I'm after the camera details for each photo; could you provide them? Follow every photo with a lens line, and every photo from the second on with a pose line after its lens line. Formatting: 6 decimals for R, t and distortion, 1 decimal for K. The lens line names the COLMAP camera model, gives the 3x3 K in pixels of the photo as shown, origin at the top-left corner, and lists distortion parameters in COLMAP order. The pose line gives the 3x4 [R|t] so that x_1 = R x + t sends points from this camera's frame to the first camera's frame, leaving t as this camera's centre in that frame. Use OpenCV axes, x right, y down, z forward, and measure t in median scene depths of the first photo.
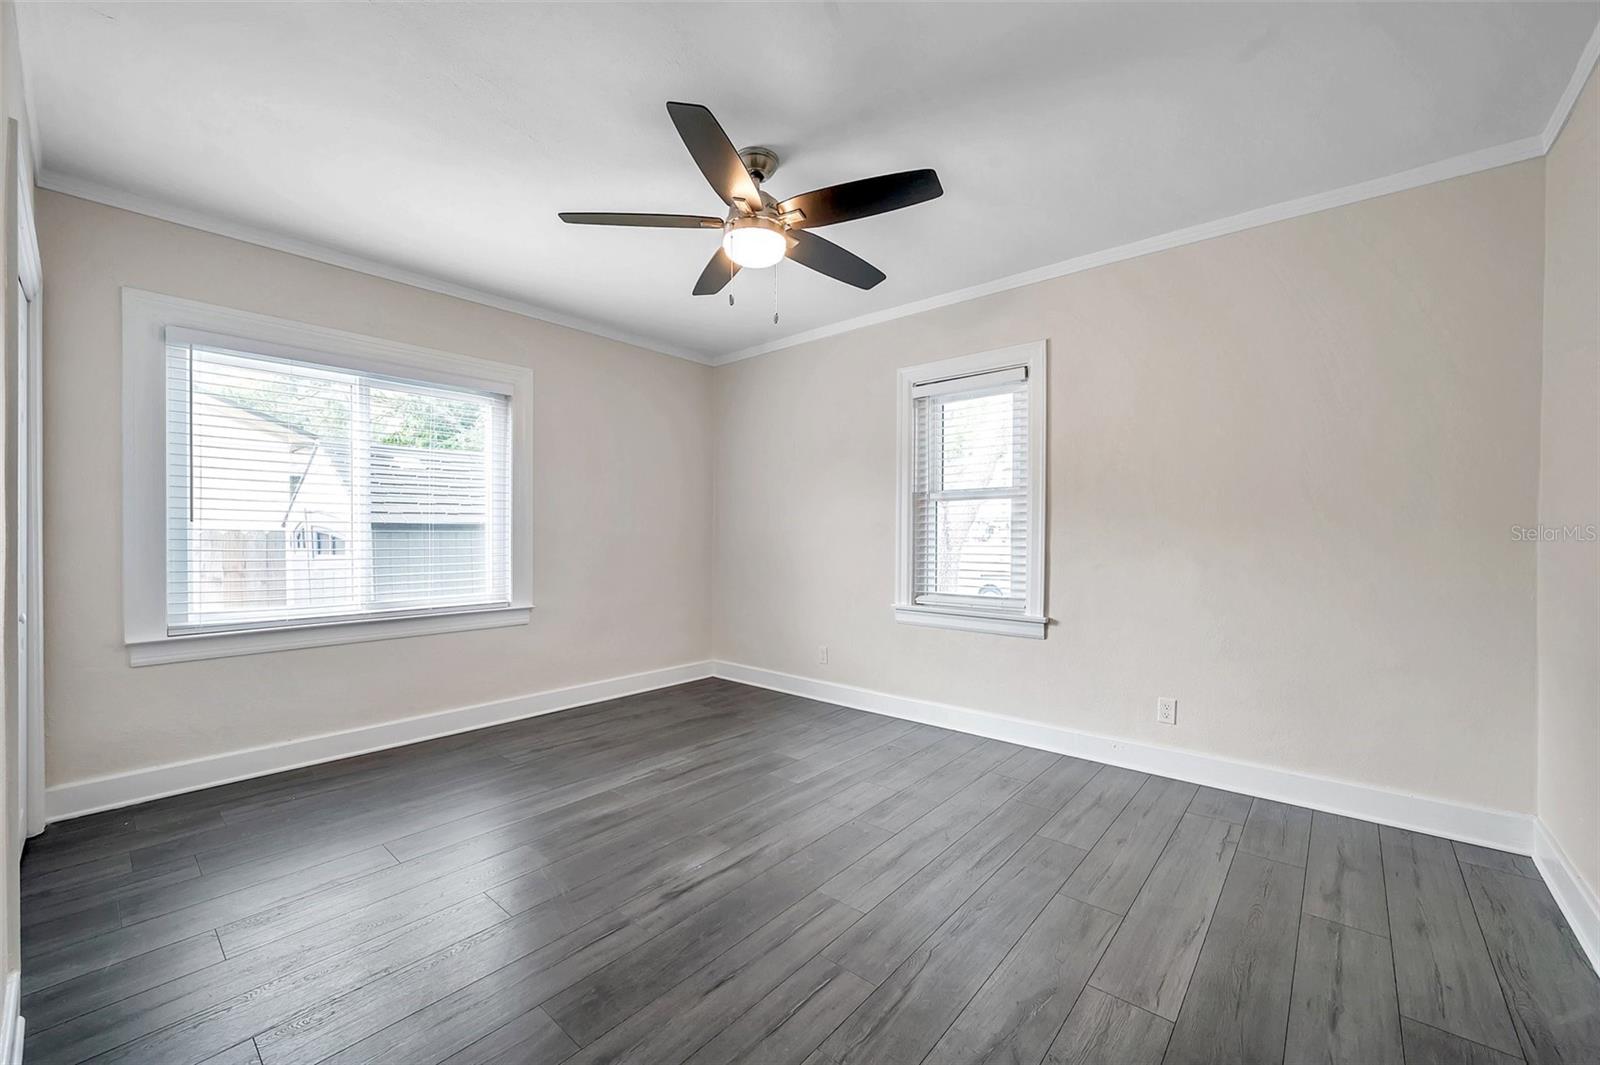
lens RADIAL K [[635.0, 0, 786.0], [0, 635.0, 541.0], [0, 0, 1]] dist [-0.001949, 0.001009]
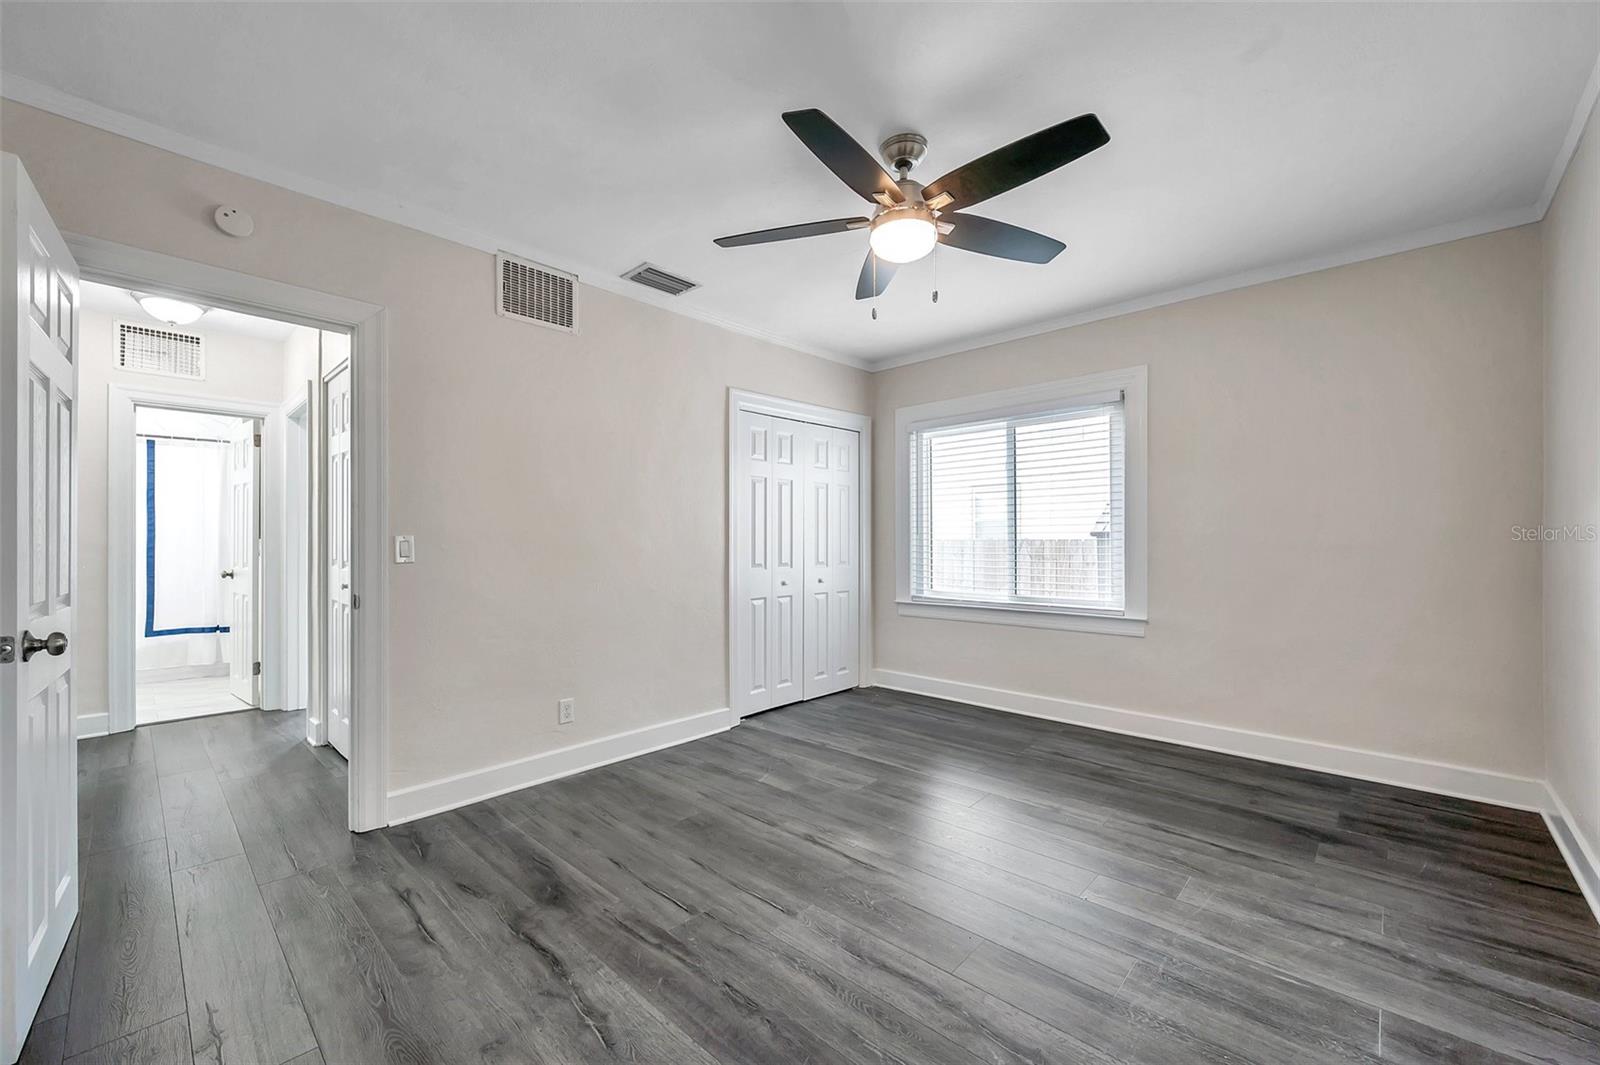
lens RADIAL K [[635.0, 0, 817.5], [0, 635.0, 543.1], [0, 0, 1]] dist [-0.001949, 0.001009]
pose [[-0.026066, 0.000604, -0.999660, 0.630007], [-0.004334, 0.999990, 0.000717, -0.008431], [0.999651, 0.004351, -0.026063, 0.627795]]
